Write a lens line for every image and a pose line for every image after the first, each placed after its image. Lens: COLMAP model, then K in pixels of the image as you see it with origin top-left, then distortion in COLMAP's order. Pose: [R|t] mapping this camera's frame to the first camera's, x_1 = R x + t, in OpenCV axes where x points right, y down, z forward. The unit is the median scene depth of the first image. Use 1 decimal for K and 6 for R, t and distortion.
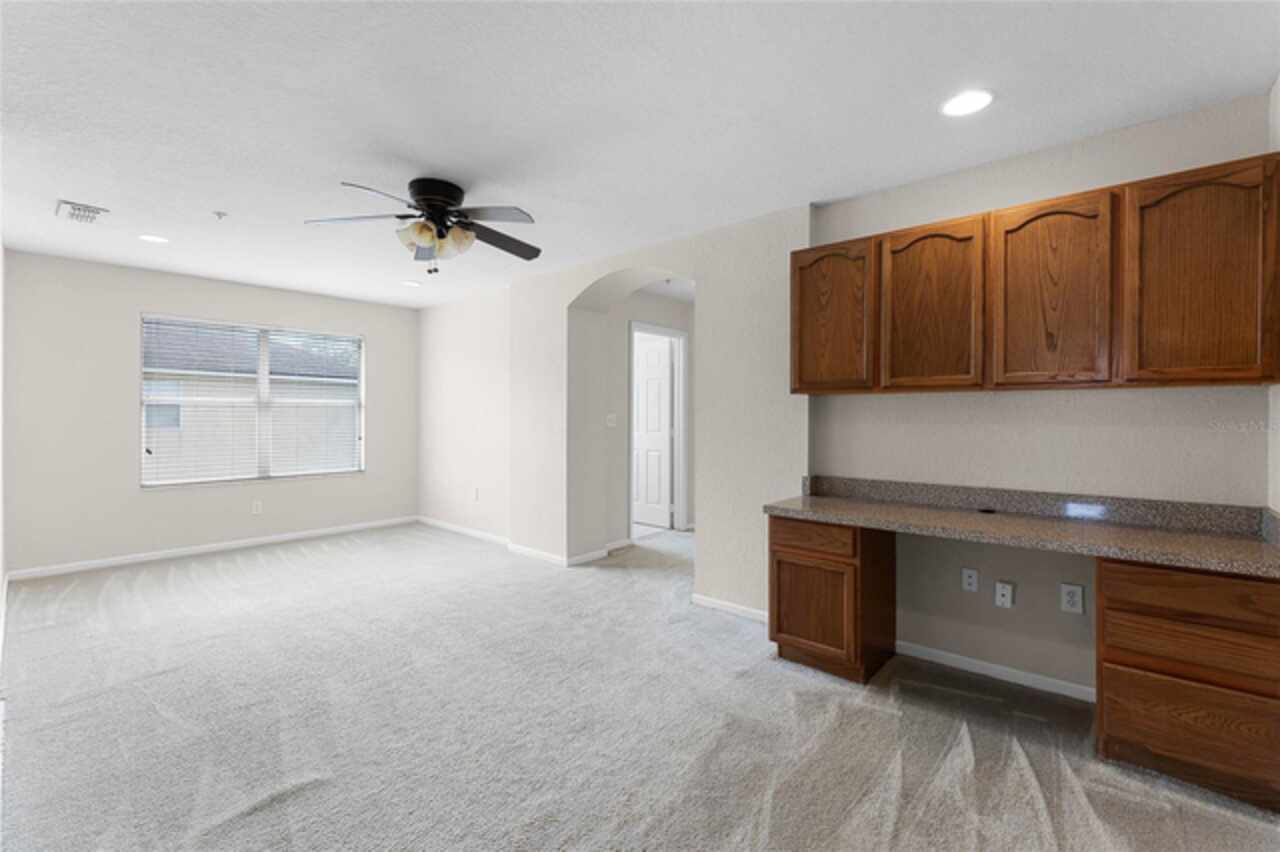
lens RADIAL K [[561.6, 0, 638.4], [0, 561.6, 415.8], [0, 0, 1]] dist [-0.000111, -0.000049]
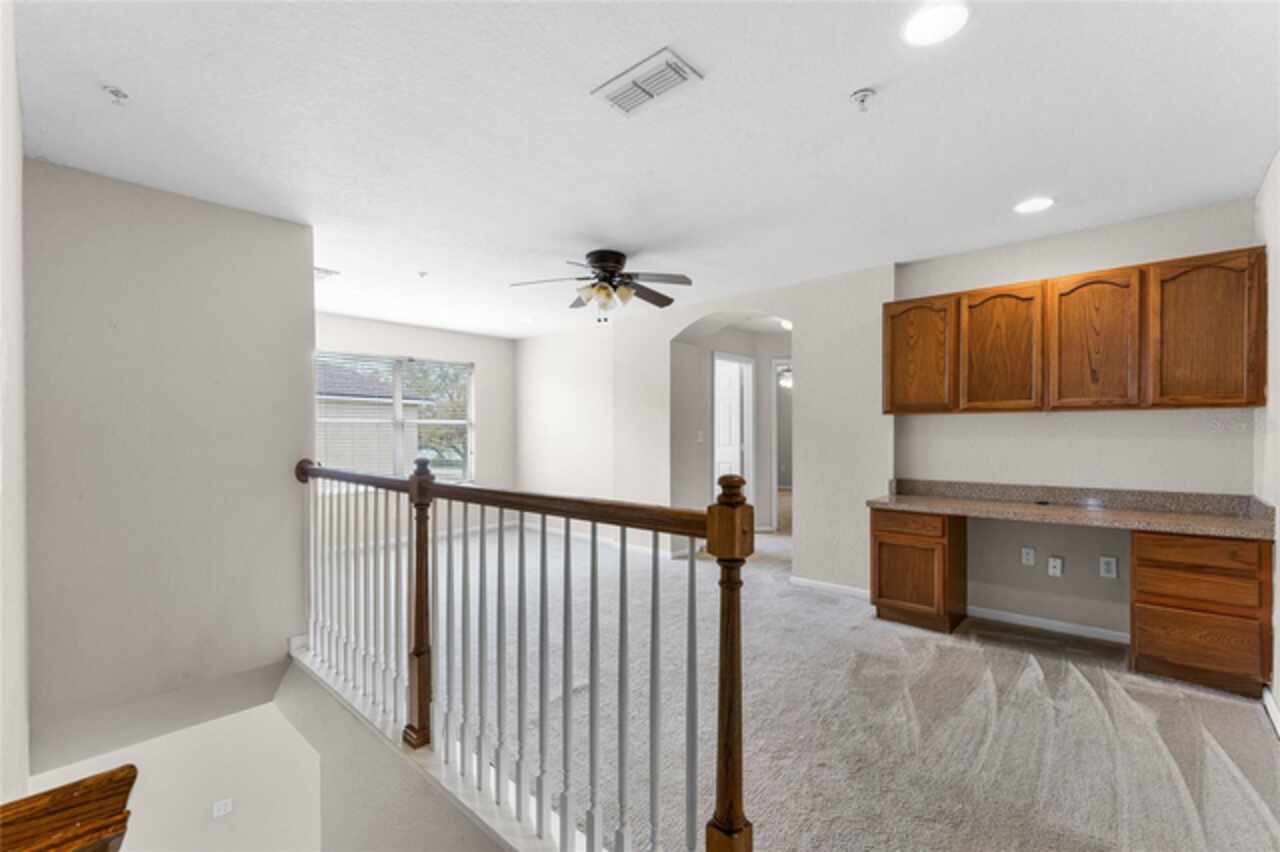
lens RADIAL K [[562.7, 0, 638.6], [0, 562.7, 435.6], [0, 0, 1]] dist [-0.000505, 0.000303]
pose [[0.999926, -0.005481, -0.010887, -0.334619], [0.005540, 0.999970, 0.005330, -0.000872], [0.010858, -0.005390, 0.999927, -0.354044]]
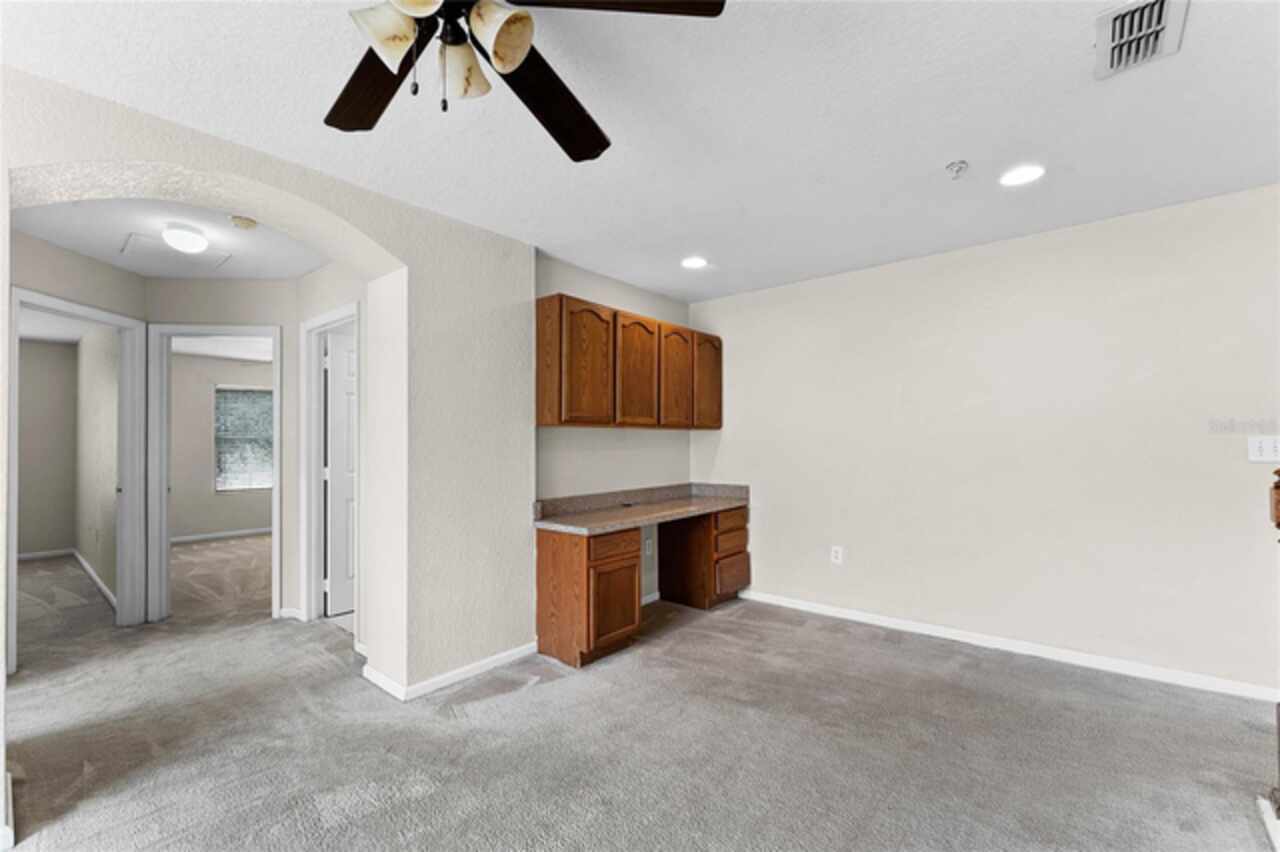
lens RADIAL K [[545.1, 0, 639.9], [0, 545.1, 444.1], [0, 0, 1]] dist [-0.001050, -0.000105]
pose [[-0.016067, 0.000216, 0.999871, -0.957179], [0.005608, 0.999984, -0.000126, -0.000298], [-0.999855, 0.005605, -0.016068, 1.061741]]
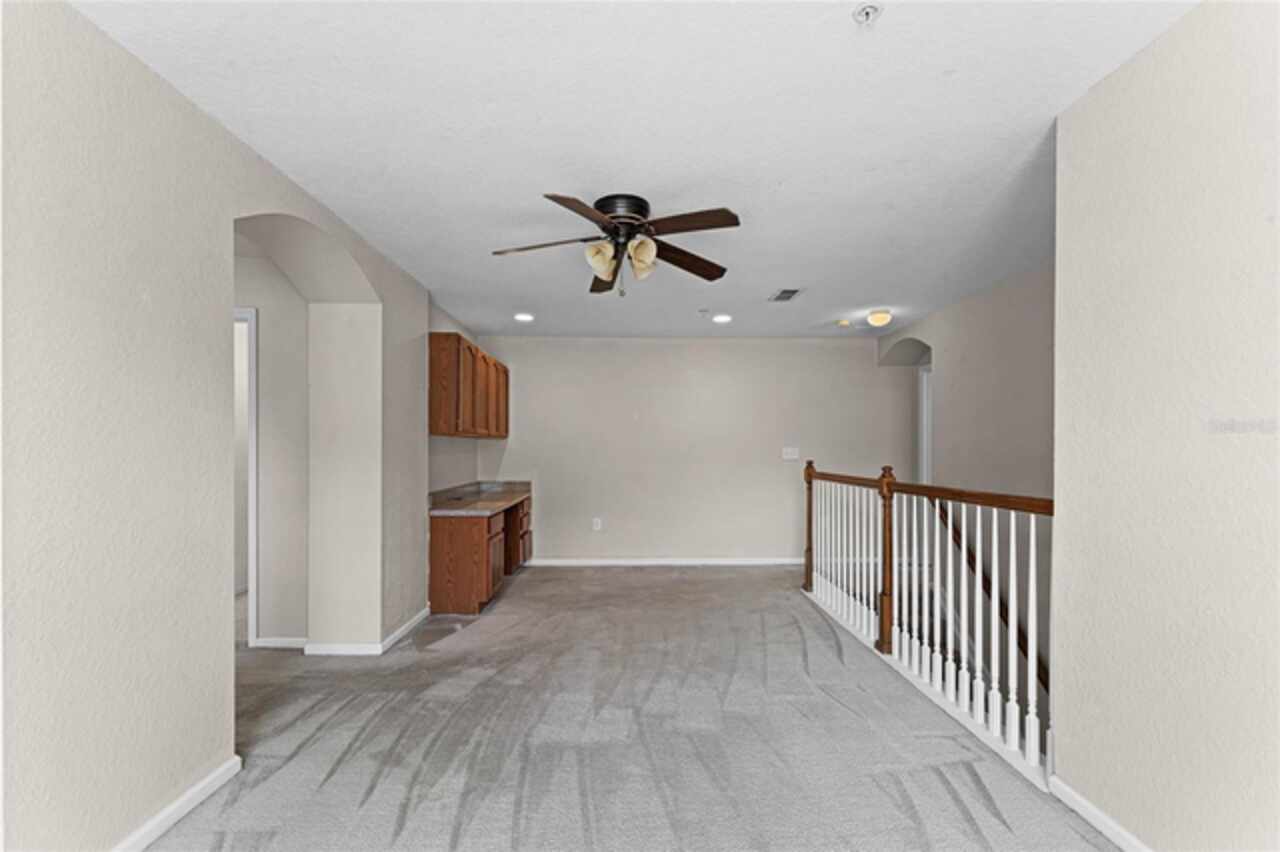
lens RADIAL K [[563.6, 0, 643.6], [0, 563.6, 453.0], [0, 0, 1]] dist [-0.001551, -0.000025]
pose [[-0.669516, -0.005180, 0.742780, -1.341418], [-0.000645, 0.999979, 0.006392, -0.000755], [-0.742798, 0.003801, -0.669505, 1.971236]]
